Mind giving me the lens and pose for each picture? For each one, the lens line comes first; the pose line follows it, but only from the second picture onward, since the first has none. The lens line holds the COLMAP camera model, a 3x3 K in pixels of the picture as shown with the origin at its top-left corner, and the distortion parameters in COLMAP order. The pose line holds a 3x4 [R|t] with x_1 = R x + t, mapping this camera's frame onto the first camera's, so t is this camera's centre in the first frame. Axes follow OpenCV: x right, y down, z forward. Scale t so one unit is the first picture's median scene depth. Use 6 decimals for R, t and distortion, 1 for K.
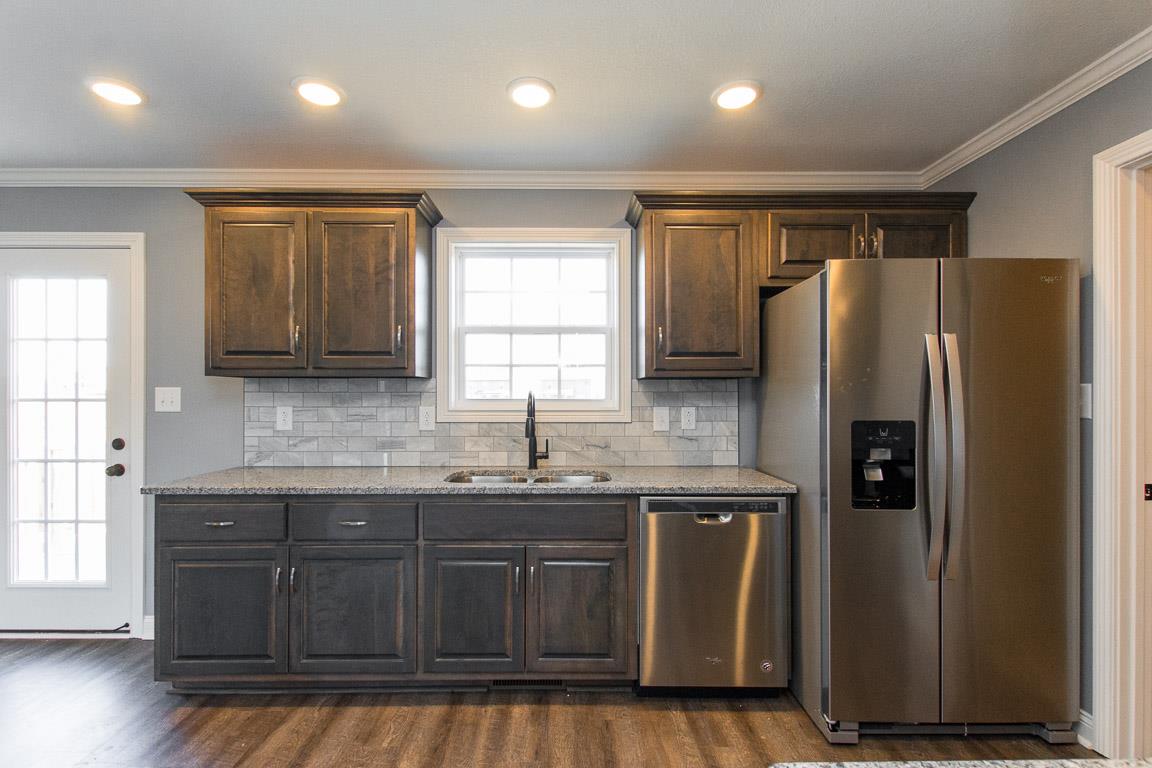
lens RADIAL K [[509.3, 0, 570.2], [0, 509.3, 398.6], [0, 0, 1]] dist [0.002100, 0.000108]
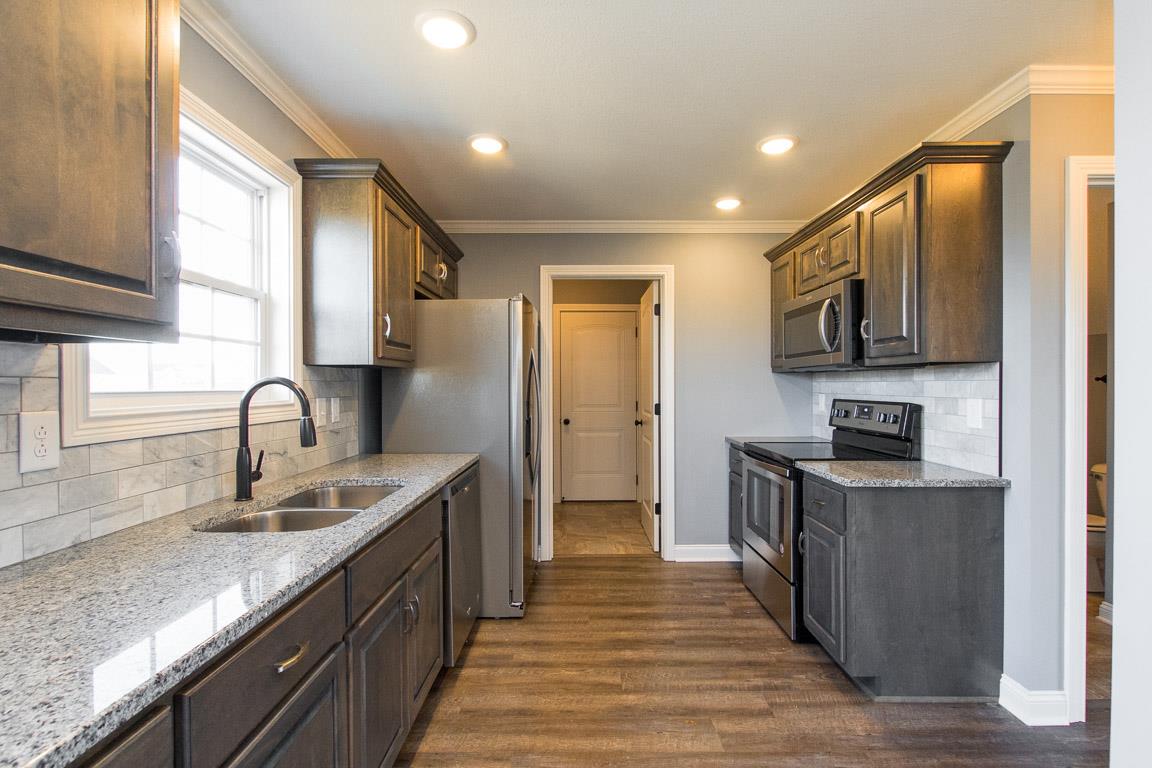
lens RADIAL K [[523.7, 0, 575.2], [0, 523.7, 387.3], [0, 0, 1]] dist [0.001234, -0.000535]
pose [[0.015681, -0.006520, 0.999856, -0.703849], [0.002684, 0.999975, 0.006479, -0.005422], [-0.999873, 0.002582, 0.015698, 0.566268]]
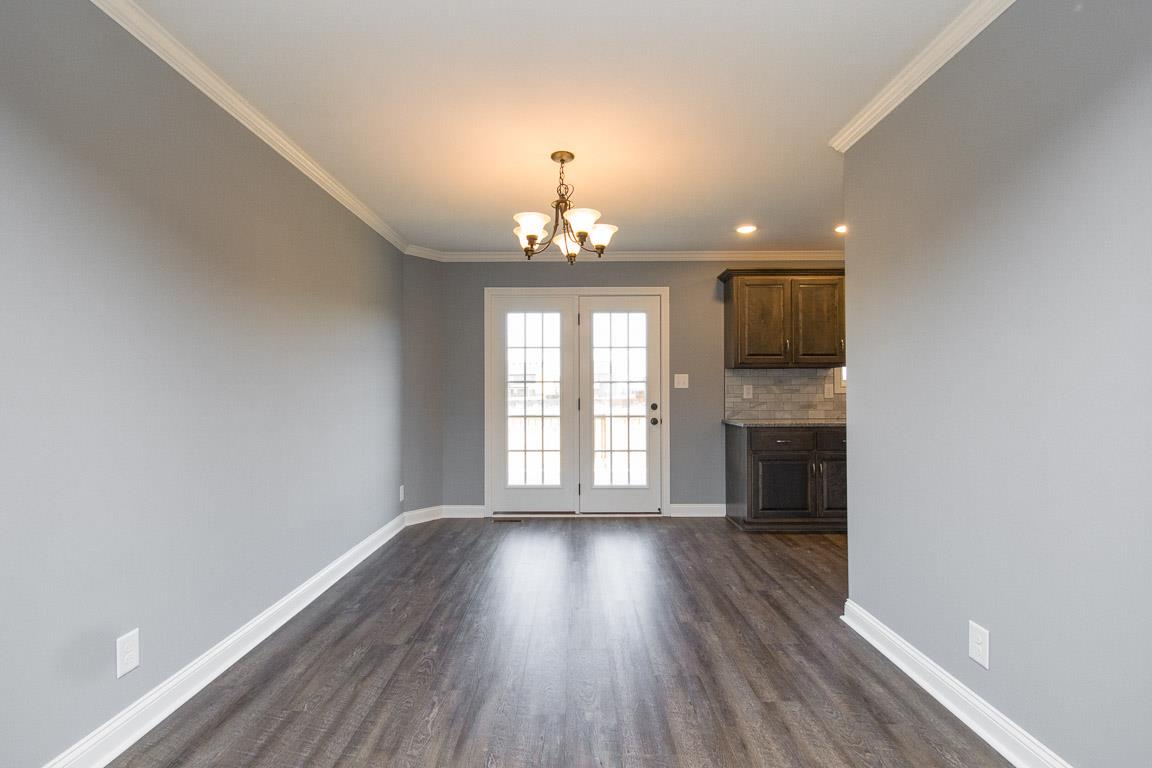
lens RADIAL K [[523.7, 0, 575.2], [0, 523.7, 387.3], [0, 0, 1]] dist [0.001234, -0.000535]
pose [[0.999653, -0.006615, -0.025510, -1.113351], [0.006532, 0.999973, -0.003308, 0.026012], [0.025531, 0.003140, 0.999669, -0.821301]]
